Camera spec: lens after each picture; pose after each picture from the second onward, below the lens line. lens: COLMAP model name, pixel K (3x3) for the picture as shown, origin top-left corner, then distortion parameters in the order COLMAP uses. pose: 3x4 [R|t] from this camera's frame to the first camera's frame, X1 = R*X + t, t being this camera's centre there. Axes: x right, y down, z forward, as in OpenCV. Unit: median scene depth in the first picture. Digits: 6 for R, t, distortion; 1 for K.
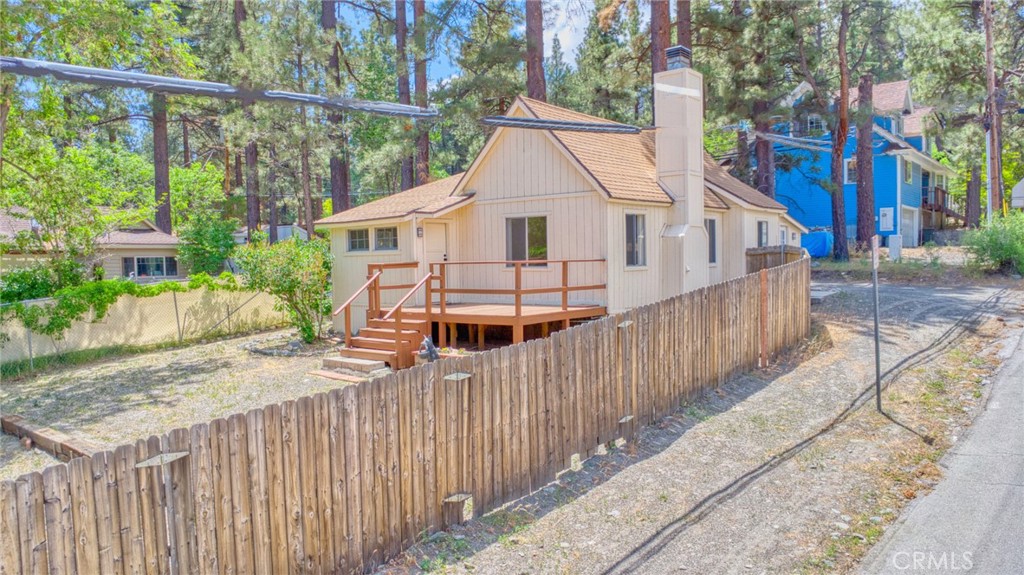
lens RADIAL K [[731.4, 0, 516.4], [0, 731.4, 278.6], [0, 0, 1]] dist [-0.046361, 0.022039]
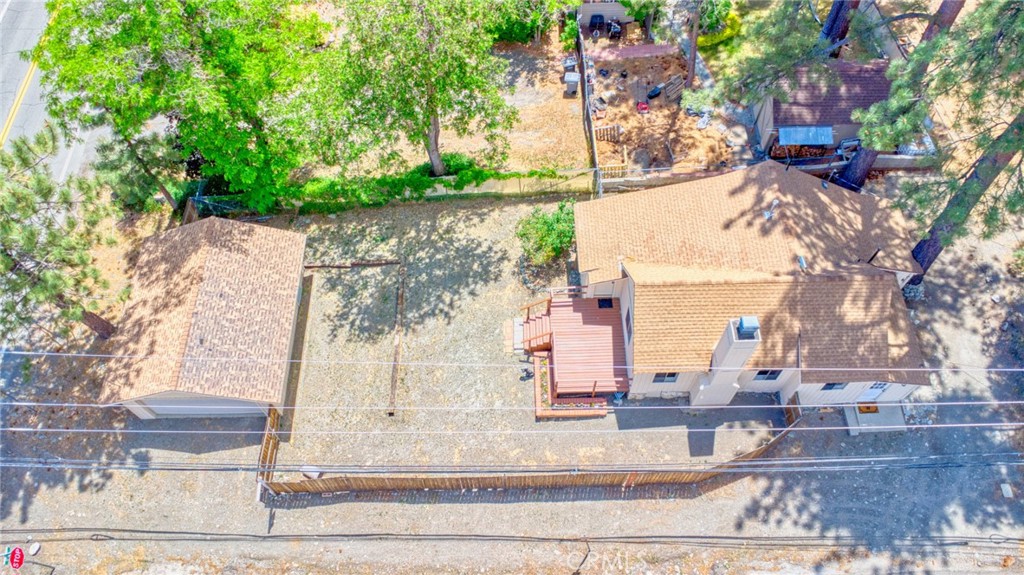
lens RADIAL K [[731.4, 0, 514.8], [0, 731.4, 288.3], [0, 0, 1]] dist [-0.046361, 0.022039]
pose [[0.639360, 0.665996, -0.384276, 0.404741], [-0.014609, 0.510200, 0.859932, -1.460002], [0.768768, -0.544192, 0.335931, 0.272711]]
